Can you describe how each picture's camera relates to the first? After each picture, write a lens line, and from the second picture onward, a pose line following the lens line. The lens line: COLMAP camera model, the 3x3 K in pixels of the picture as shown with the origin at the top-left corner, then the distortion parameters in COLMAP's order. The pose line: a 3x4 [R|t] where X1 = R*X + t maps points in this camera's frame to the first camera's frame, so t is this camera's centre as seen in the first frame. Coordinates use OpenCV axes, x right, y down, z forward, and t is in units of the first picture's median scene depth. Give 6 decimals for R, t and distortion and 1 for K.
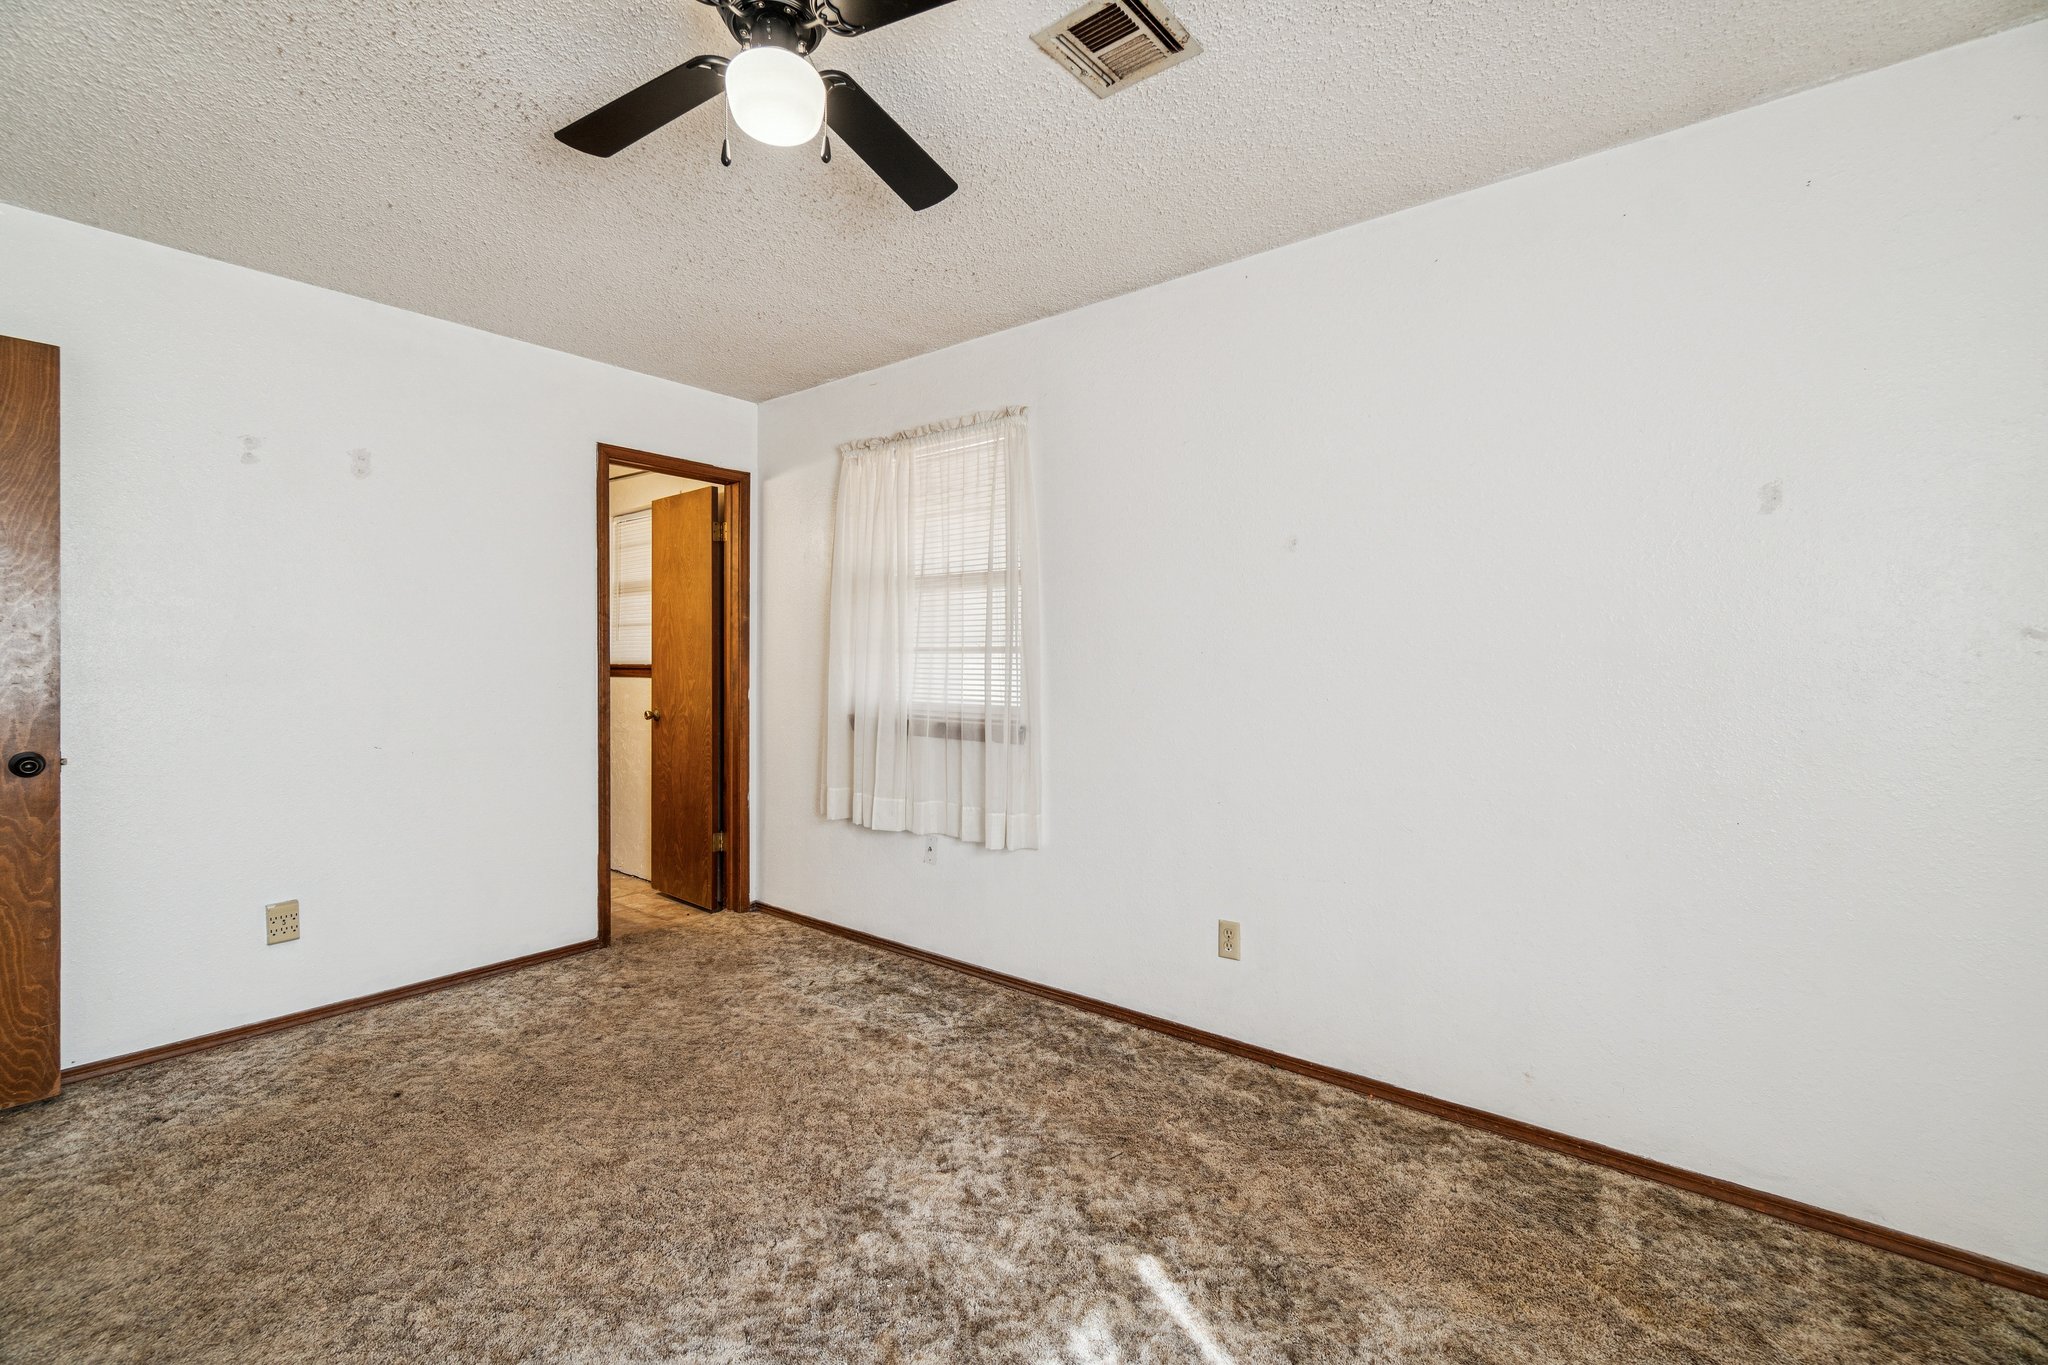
lens RADIAL K [[879.8, 0, 1030.8], [0, 879.8, 670.4], [0, 0, 1]] dist [-0.007053, 0.002472]
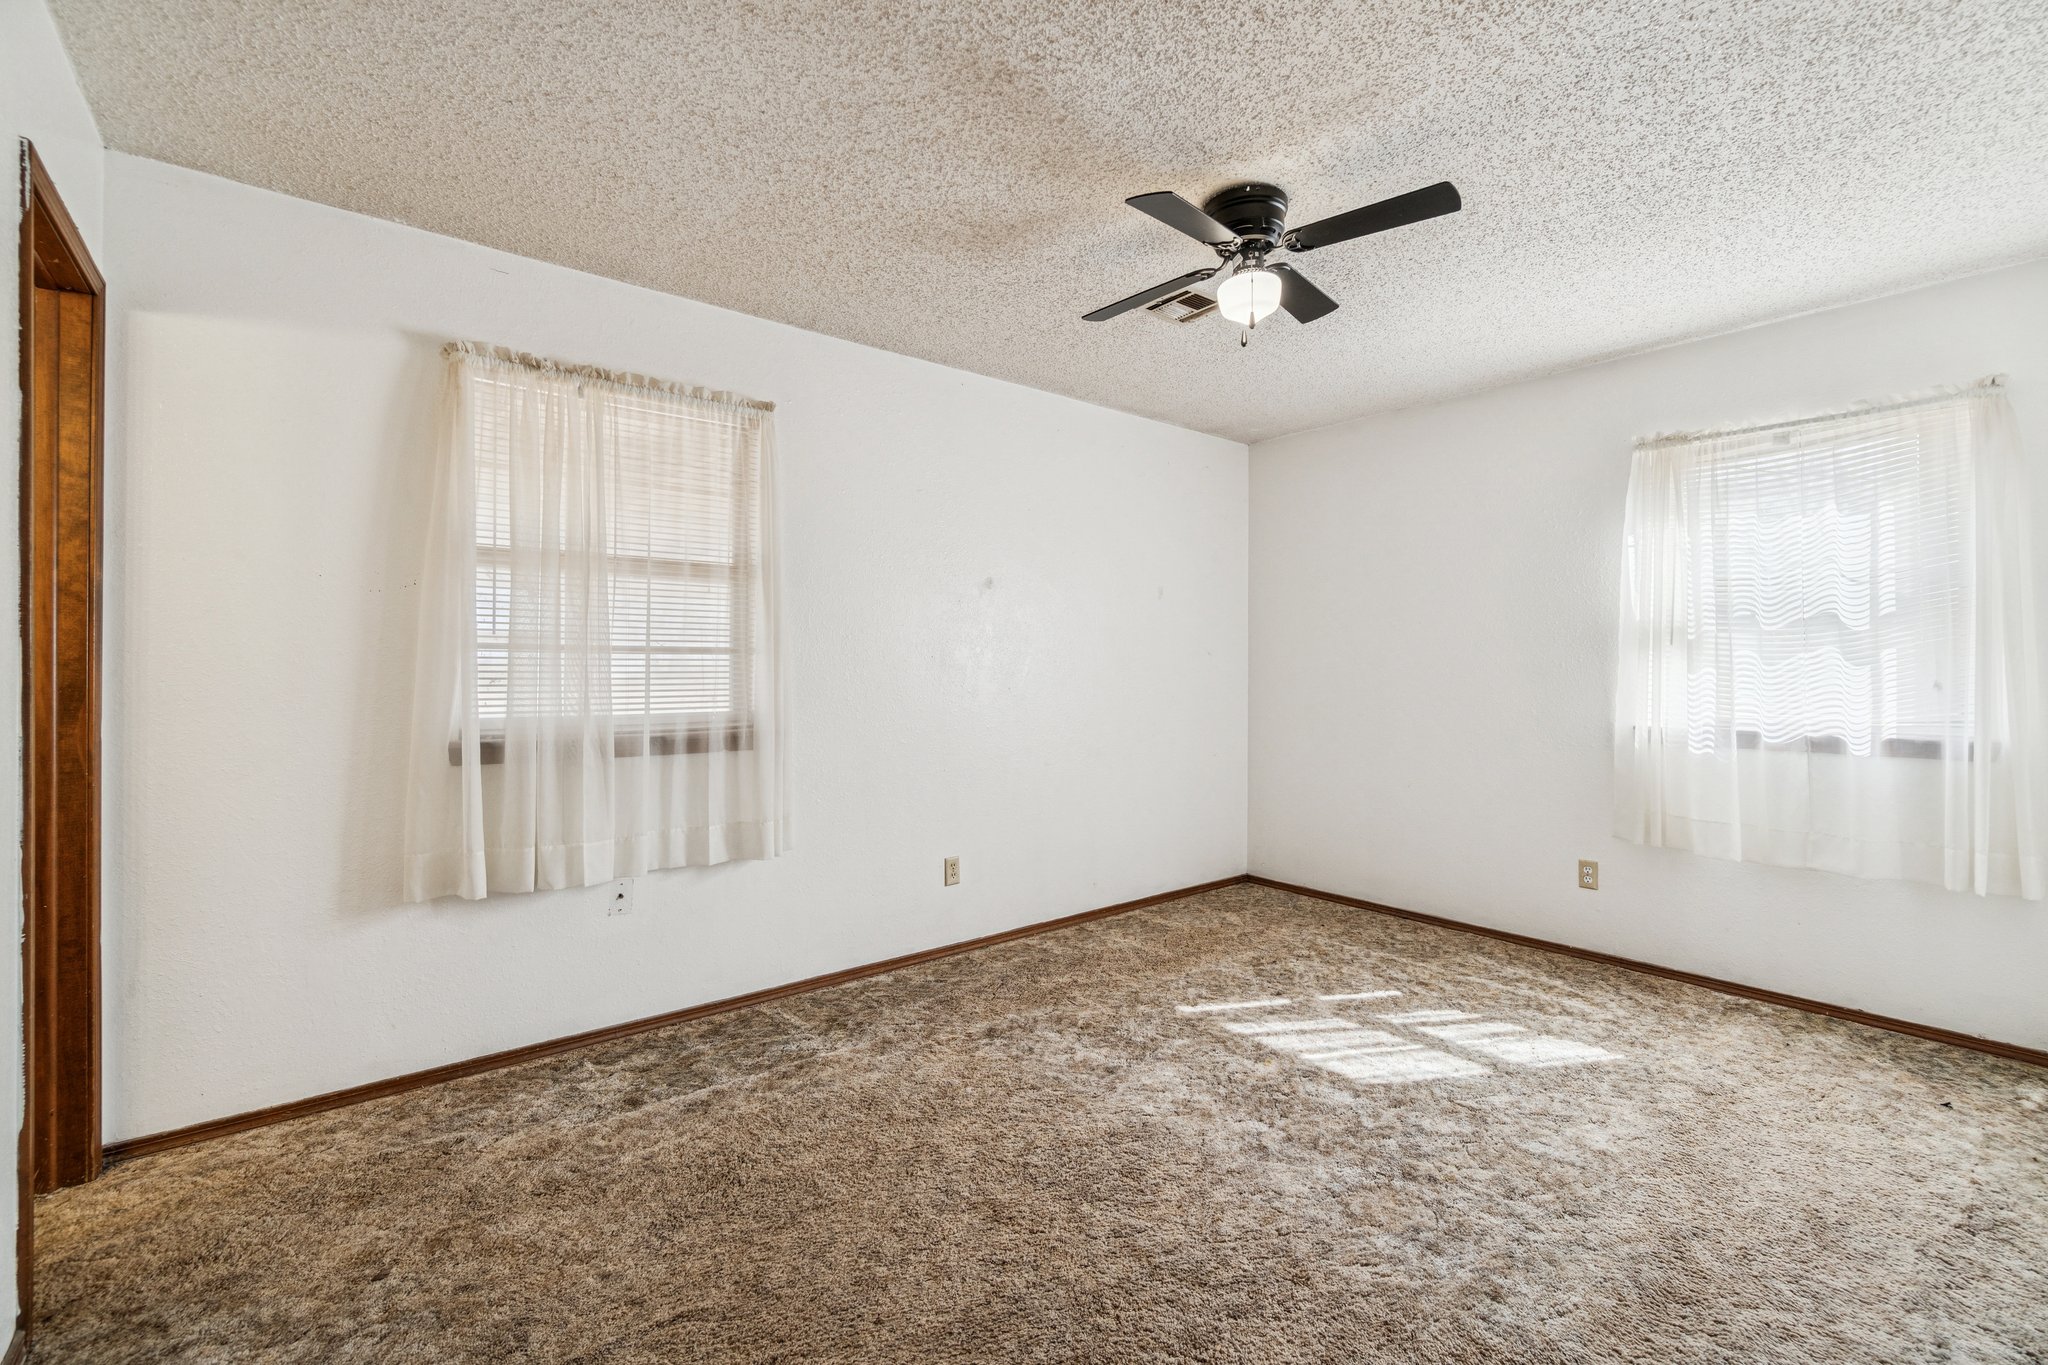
lens RADIAL K [[879.8, 0, 1031.0], [0, 879.8, 671.6], [0, 0, 1]] dist [-0.007053, 0.002472]
pose [[0.219515, -0.011763, 0.975538, -0.865656], [0.012758, 0.999876, 0.009186, -0.005611], [-0.975526, 0.010430, 0.219638, 0.482406]]
